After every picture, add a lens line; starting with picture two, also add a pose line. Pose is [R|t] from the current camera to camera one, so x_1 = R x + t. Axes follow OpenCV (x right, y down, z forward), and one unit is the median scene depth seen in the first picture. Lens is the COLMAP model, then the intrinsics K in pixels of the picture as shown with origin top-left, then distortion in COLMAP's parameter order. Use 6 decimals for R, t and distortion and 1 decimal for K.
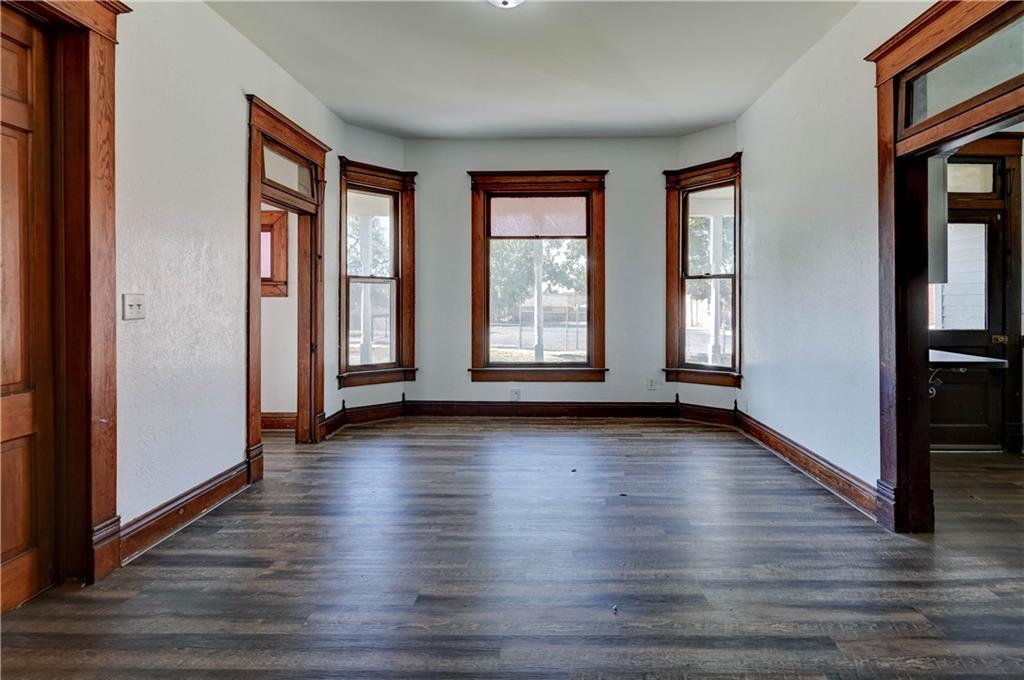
lens RADIAL K [[464.2, 0, 552.8], [0, 464.2, 293.7], [0, 0, 1]] dist [0.000689, -0.000299]
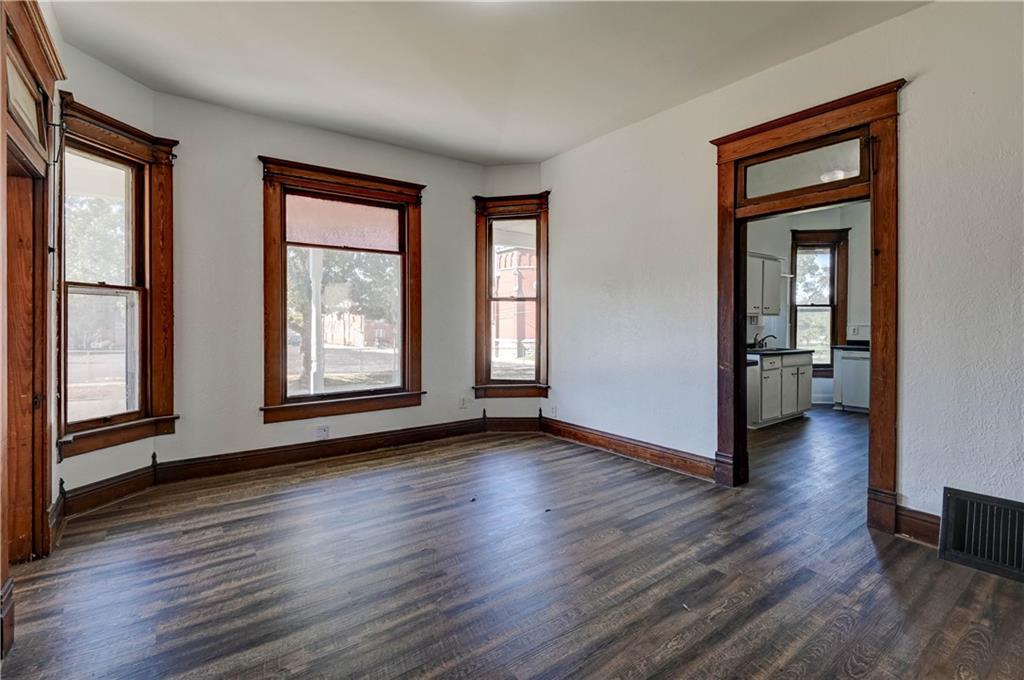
lens RADIAL K [[449.9, 0, 508.6], [0, 449.9, 316.1], [0, 0, 1]] dist [0.001283, -0.000331]
pose [[0.812948, 0.007066, 0.582294, -0.533979], [-0.009863, 0.999950, 0.001636, 0.003000], [-0.582253, -0.007073, 0.812977, 0.259306]]
